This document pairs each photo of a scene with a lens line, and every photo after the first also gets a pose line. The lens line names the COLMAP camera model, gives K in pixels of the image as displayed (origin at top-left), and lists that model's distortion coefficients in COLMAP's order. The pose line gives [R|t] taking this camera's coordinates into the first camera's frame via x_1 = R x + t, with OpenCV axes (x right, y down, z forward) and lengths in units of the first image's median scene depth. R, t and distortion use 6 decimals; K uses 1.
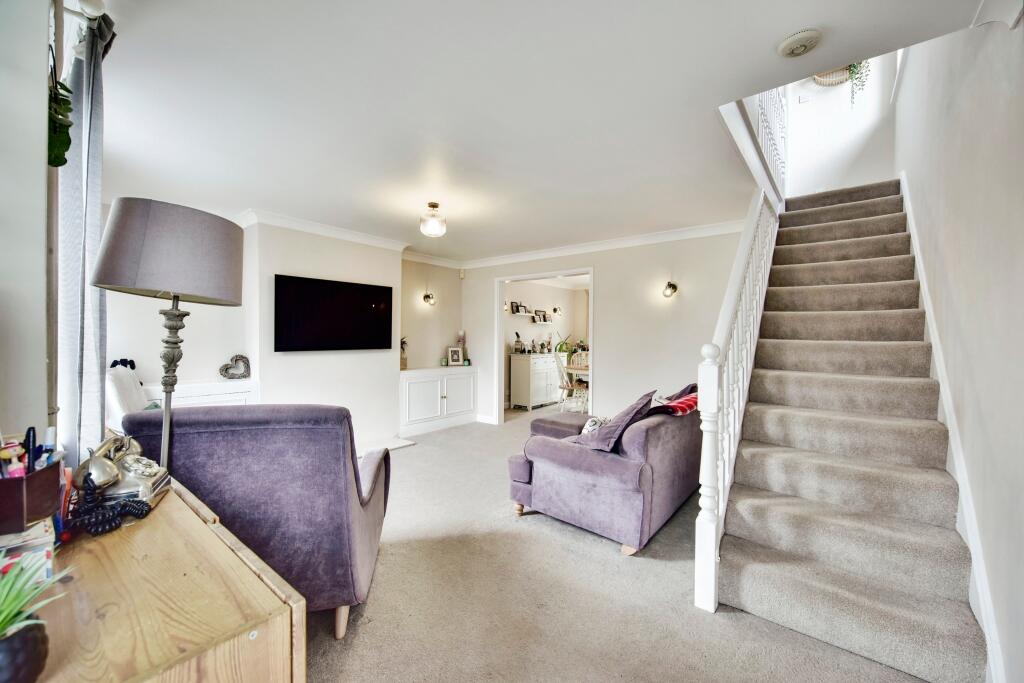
lens RADIAL K [[402.5, 0, 508.8], [0, 402.5, 341.2], [0, 0, 1]] dist [-0.000880, 0.000069]
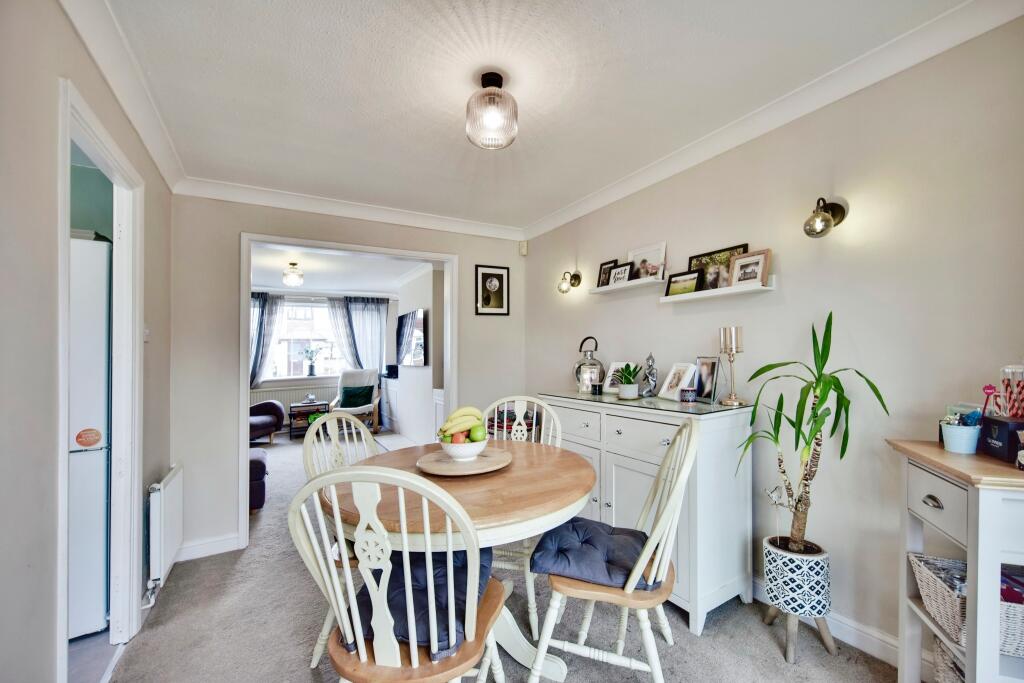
lens RADIAL K [[402.5, 0, 513.4], [0, 402.5, 346.7], [0, 0, 1]] dist [-0.000880, 0.000069]
pose [[-0.345365, -0.007106, -0.938441, 0.391007], [0.008661, 0.999905, -0.010759, -0.008105], [0.938428, -0.011843, -0.345271, 0.982145]]
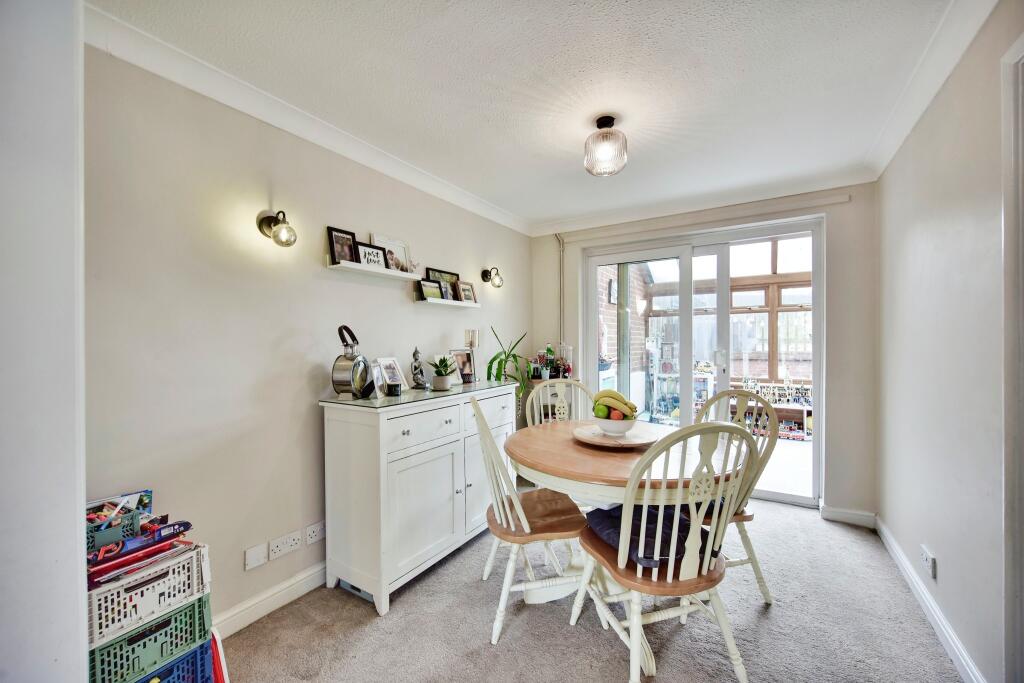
lens RADIAL K [[402.5, 0, 513.6], [0, 402.5, 347.2], [0, 0, 1]] dist [-0.000880, 0.000069]
pose [[0.992025, -0.016418, 0.124965, 0.097175], [0.016529, 0.999863, 0.000146, -0.004485], [-0.124950, 0.001921, 0.992161, 0.638003]]
